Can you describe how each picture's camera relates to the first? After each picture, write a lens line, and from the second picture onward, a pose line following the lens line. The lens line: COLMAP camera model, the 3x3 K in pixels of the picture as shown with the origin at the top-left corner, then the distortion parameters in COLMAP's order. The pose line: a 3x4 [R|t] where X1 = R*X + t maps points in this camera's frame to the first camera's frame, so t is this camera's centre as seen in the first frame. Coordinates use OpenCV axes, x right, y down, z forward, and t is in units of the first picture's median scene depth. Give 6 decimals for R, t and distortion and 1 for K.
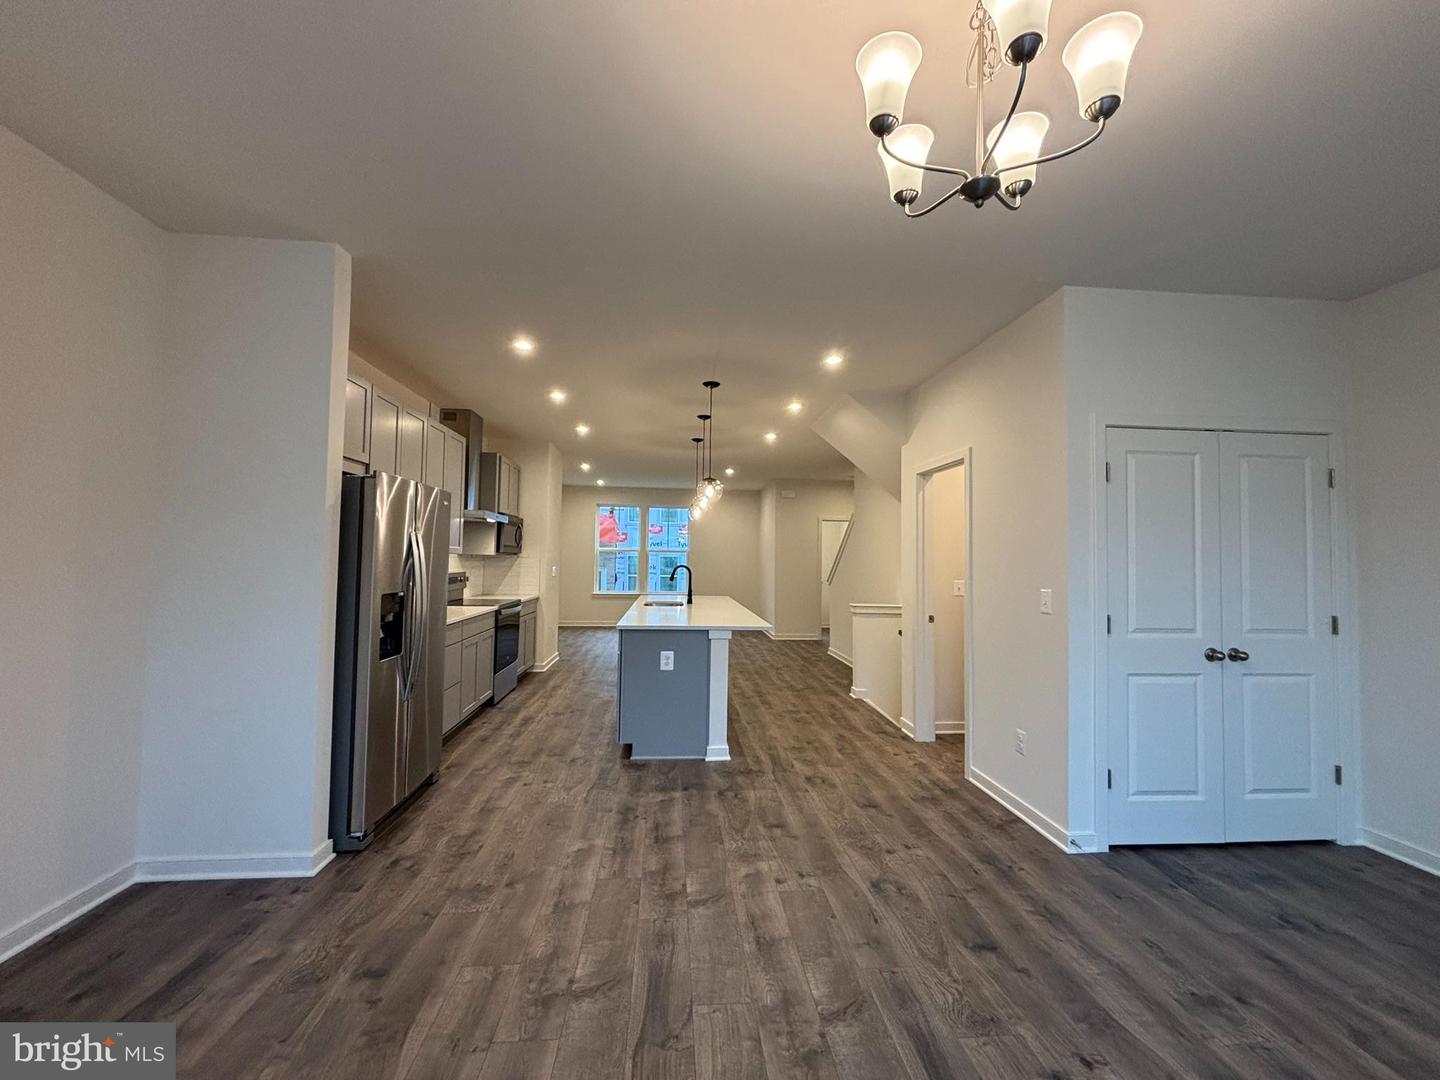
lens RADIAL K [[578.4, 0, 717.2], [0, 578.4, 541.7], [0, 0, 1]] dist [-0.003132, 0.000529]
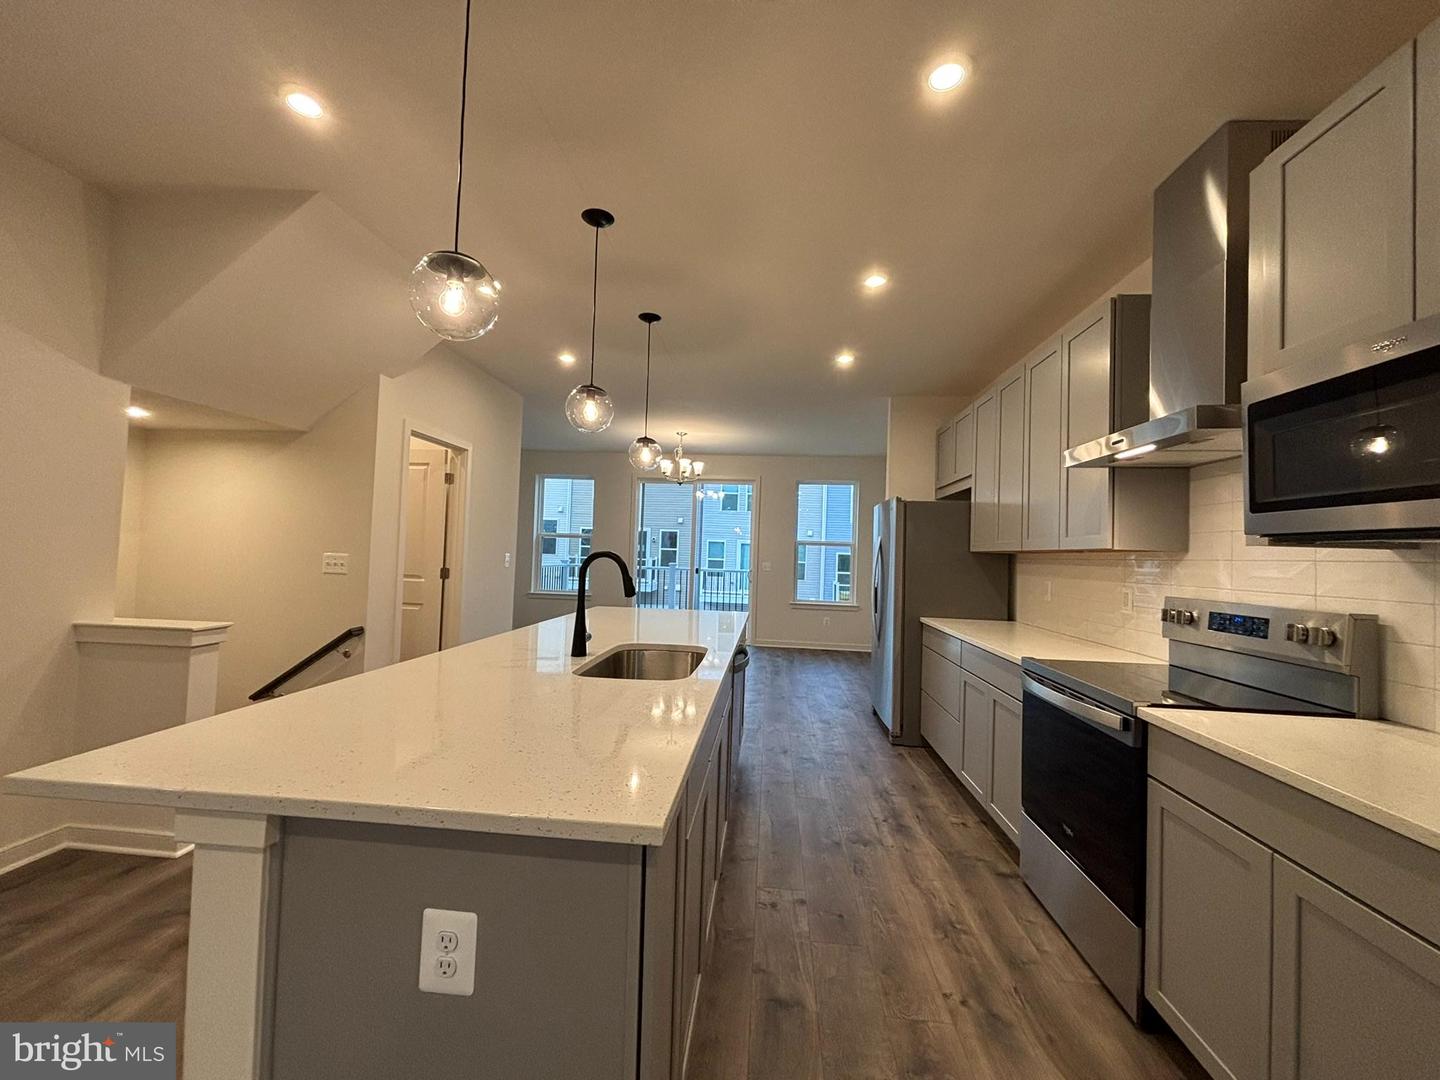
lens RADIAL K [[578.4, 0, 718.7], [0, 578.4, 535.1], [0, 0, 1]] dist [-0.003132, 0.000529]
pose [[-0.983398, -0.048001, 0.174998, -0.393564], [-0.059253, 0.996460, -0.059644, 0.099804], [-0.171516, -0.069023, -0.982760, 2.714322]]
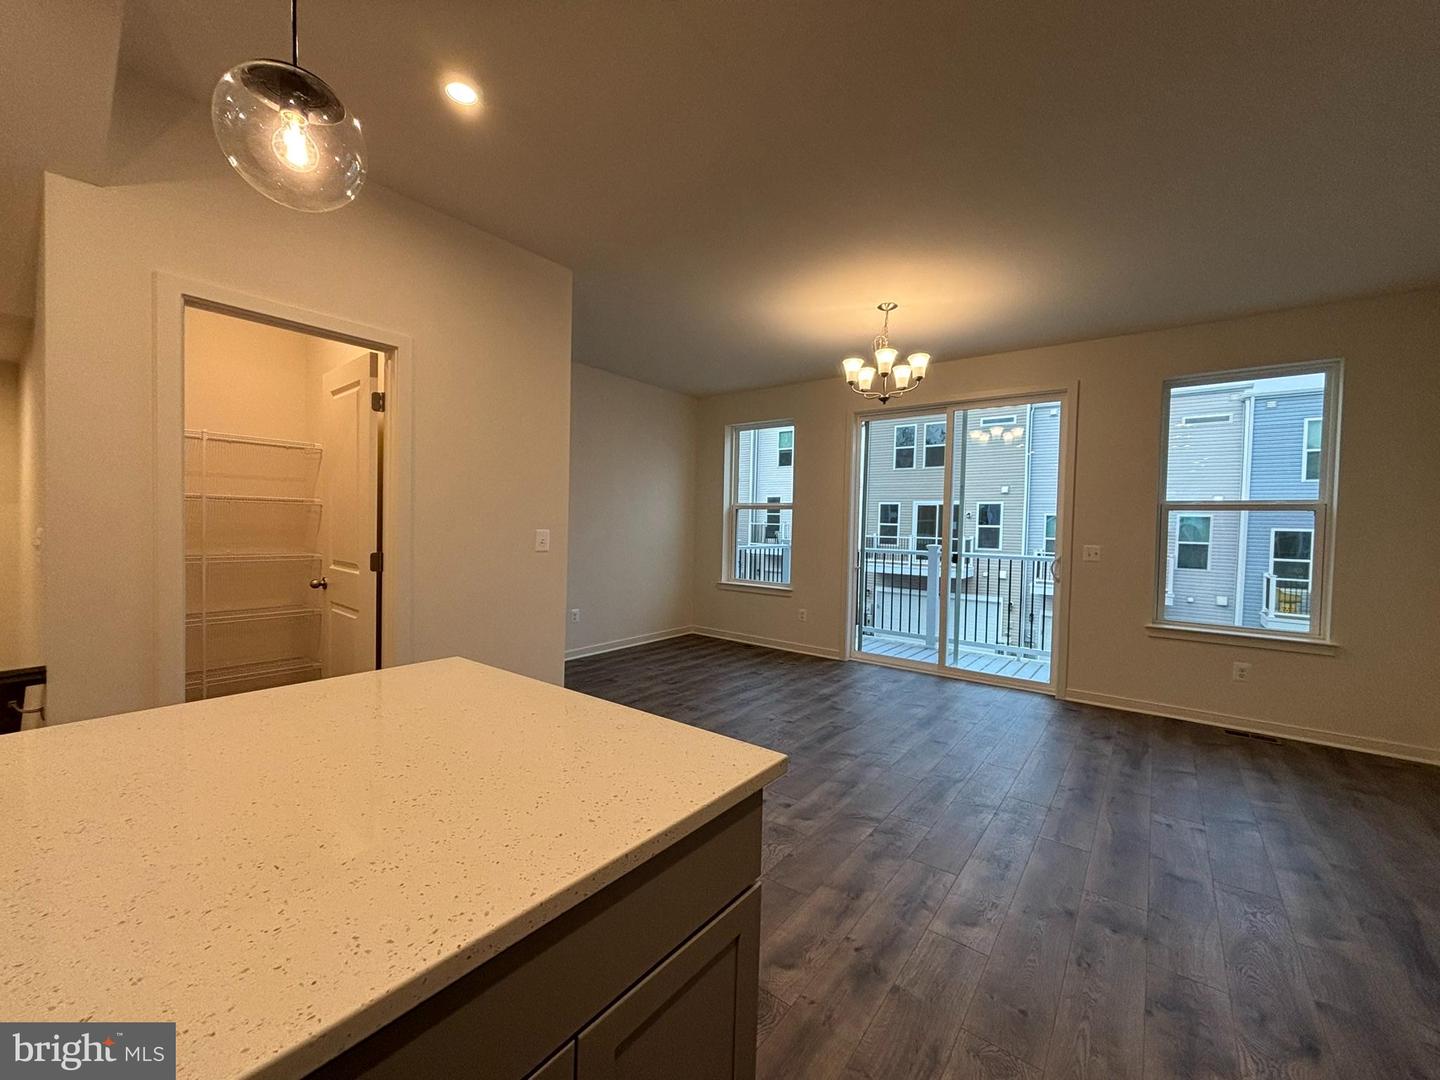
lens RADIAL K [[578.4, 0, 719.9], [0, 578.4, 538.4], [0, 0, 1]] dist [-0.003132, 0.000529]
pose [[-0.739707, -0.054911, 0.670685, -0.424151], [-0.059941, 0.998080, 0.015606, 0.066519], [-0.670254, -0.028657, -0.741578, 1.616494]]
